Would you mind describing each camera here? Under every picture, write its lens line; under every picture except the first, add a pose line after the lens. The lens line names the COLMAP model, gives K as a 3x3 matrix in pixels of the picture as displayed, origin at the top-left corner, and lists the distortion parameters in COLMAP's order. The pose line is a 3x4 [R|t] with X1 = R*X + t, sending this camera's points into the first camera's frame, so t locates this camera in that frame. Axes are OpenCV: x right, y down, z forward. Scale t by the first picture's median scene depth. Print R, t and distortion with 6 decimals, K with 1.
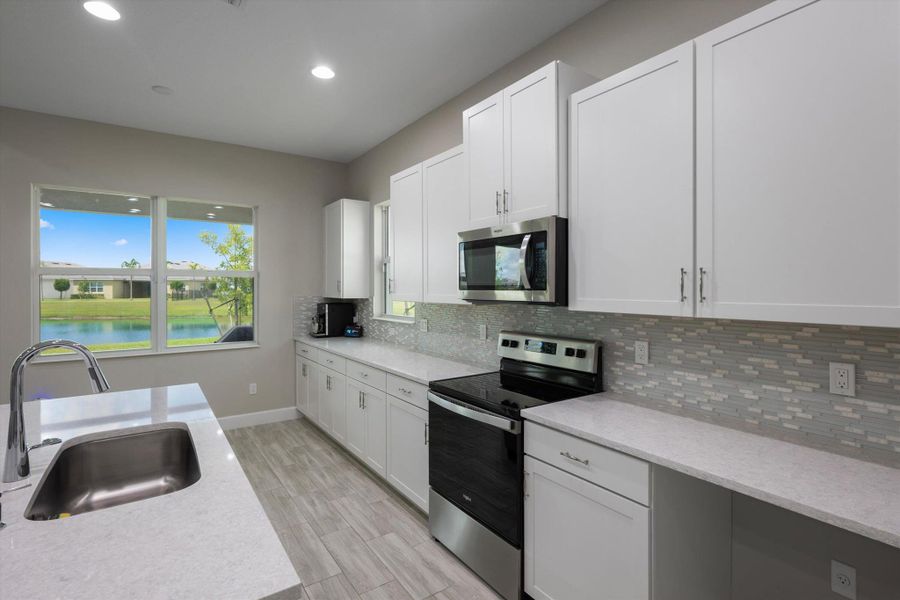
lens RADIAL K [[437.3, 0, 454.5], [0, 437.3, 288.0], [0, 0, 1]] dist [0.001645, -0.000375]
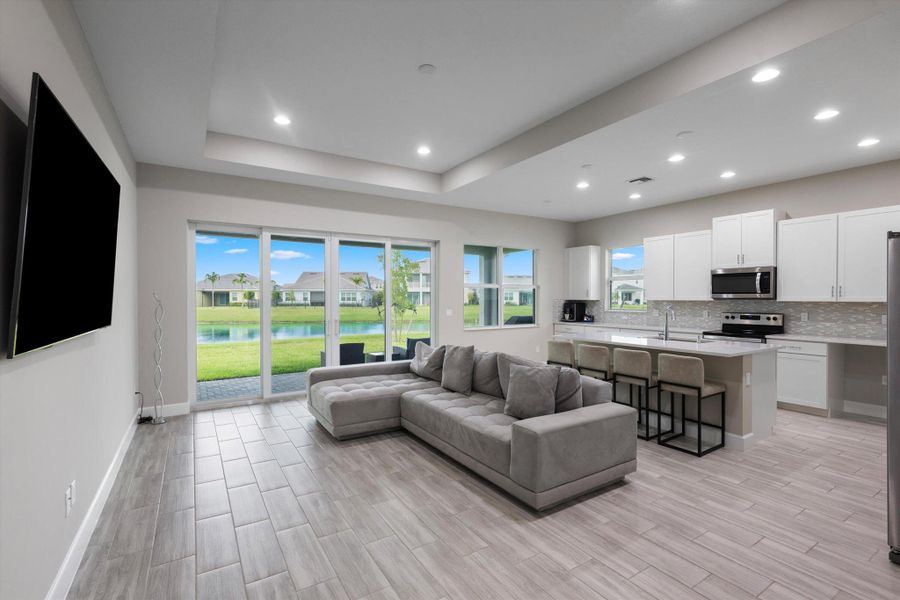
lens RADIAL K [[421.9, 0, 449.7], [0, 421.9, 298.7], [0, 0, 1]] dist [-0.001224, 0.000210]
pose [[0.998797, -0.000370, -0.049027, -0.920319], [0.000503, 0.999996, 0.002702, 0.016447], [0.049025, -0.002723, 0.998794, -0.956722]]
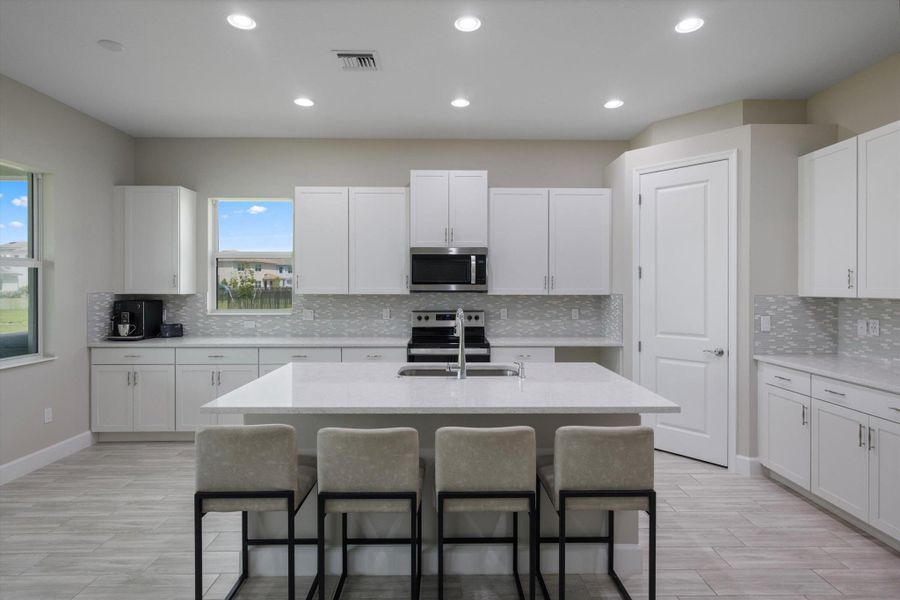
lens RADIAL K [[469.4, 0, 457.9], [0, 469.4, 286.7], [0, 0, 1]] dist [0.001479, 0.000259]
pose [[0.556378, 0.001098, 0.830929, -0.922067], [-0.001764, 0.999998, -0.000141, 0.008546], [-0.830928, -0.001387, 0.556379, -0.051085]]
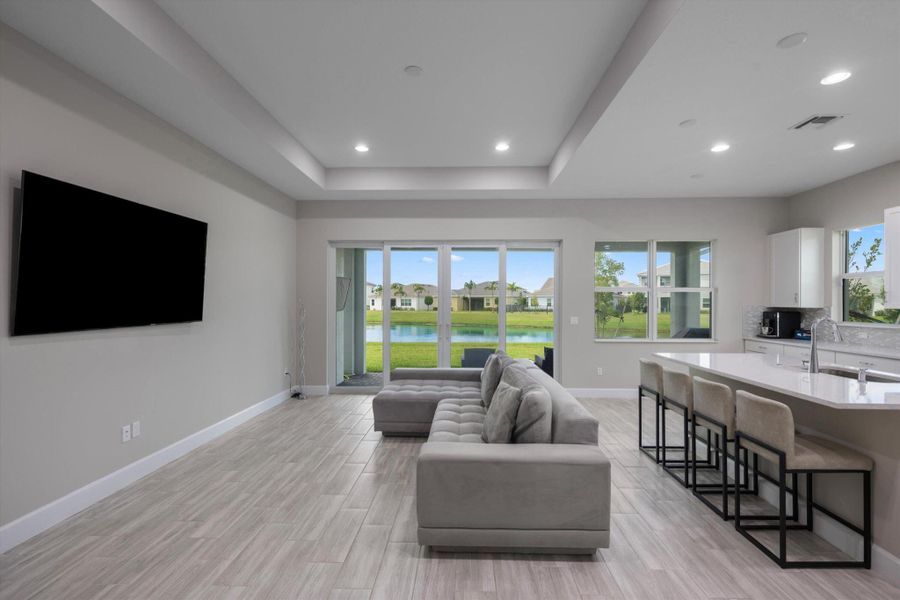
lens RADIAL K [[421.9, 0, 446.2], [0, 421.9, 303.3], [0, 0, 1]] dist [-0.001224, 0.000210]
pose [[0.794499, 0.003061, -0.607258, -0.402187], [-0.003522, 0.999994, 0.000433, 0.017350], [0.607256, 0.001795, 0.794505, -0.707299]]
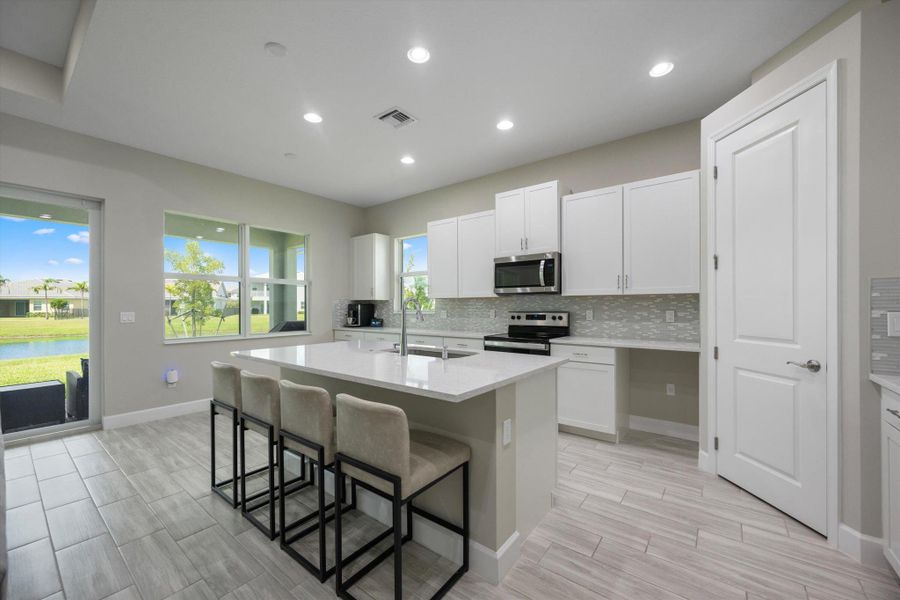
lens RADIAL K [[356.3, 0, 456.4], [0, 356.3, 305.2], [0, 0, 1]] dist [-0.001131, -0.000073]
pose [[0.953797, -0.002059, 0.300443, -0.435235], [0.003465, 0.999985, -0.004147, 0.058750], [-0.300430, 0.004996, 0.953791, -0.296914]]
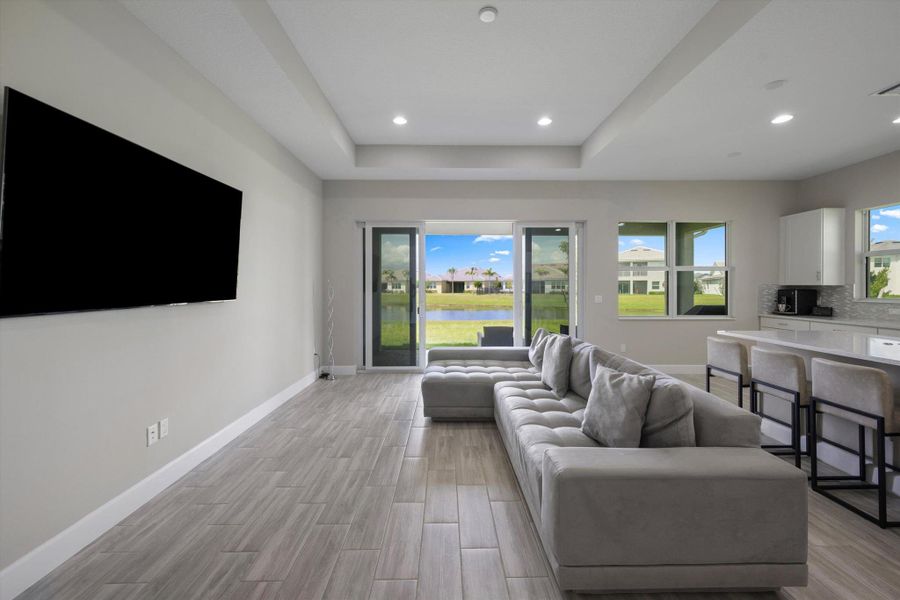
lens RADIAL K [[365.4, 0, 446.1], [0, 365.4, 287.3], [0, 0, 1]] dist [0.002664, 0.000496]
pose [[0.823036, 0.000737, -0.567989, -0.681436], [0.000143, 0.999999, 0.001505, 0.034590], [0.567989, -0.001320, 0.823035, -0.648154]]
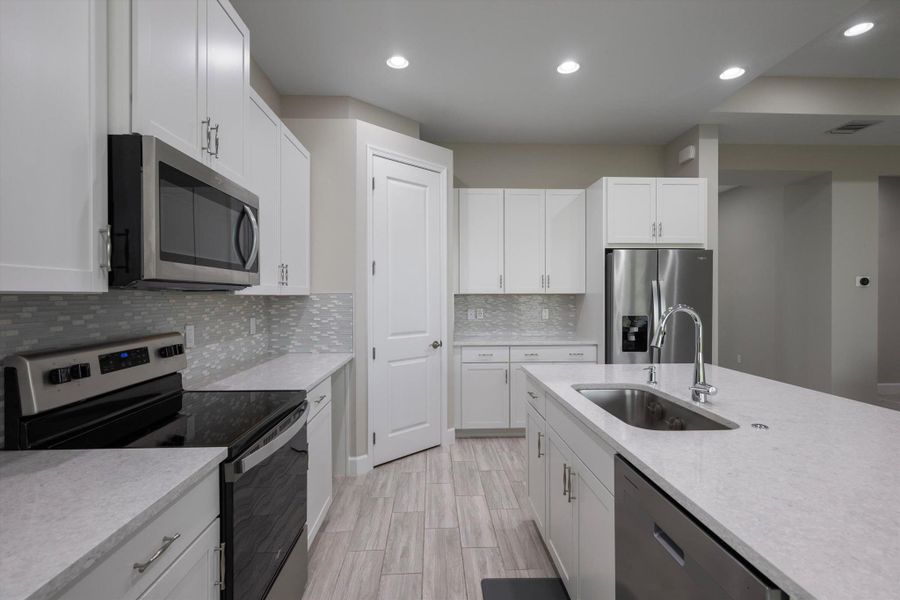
lens RADIAL K [[426.3, 0, 453.8], [0, 426.3, 298.0], [0, 0, 1]] dist [-0.001485, 0.000620]
pose [[-0.842983, -0.001509, 0.537938, -0.359379], [0.001984, 0.999981, 0.005913, 0.030834], [-0.537937, 0.006052, -0.842964, 0.867033]]
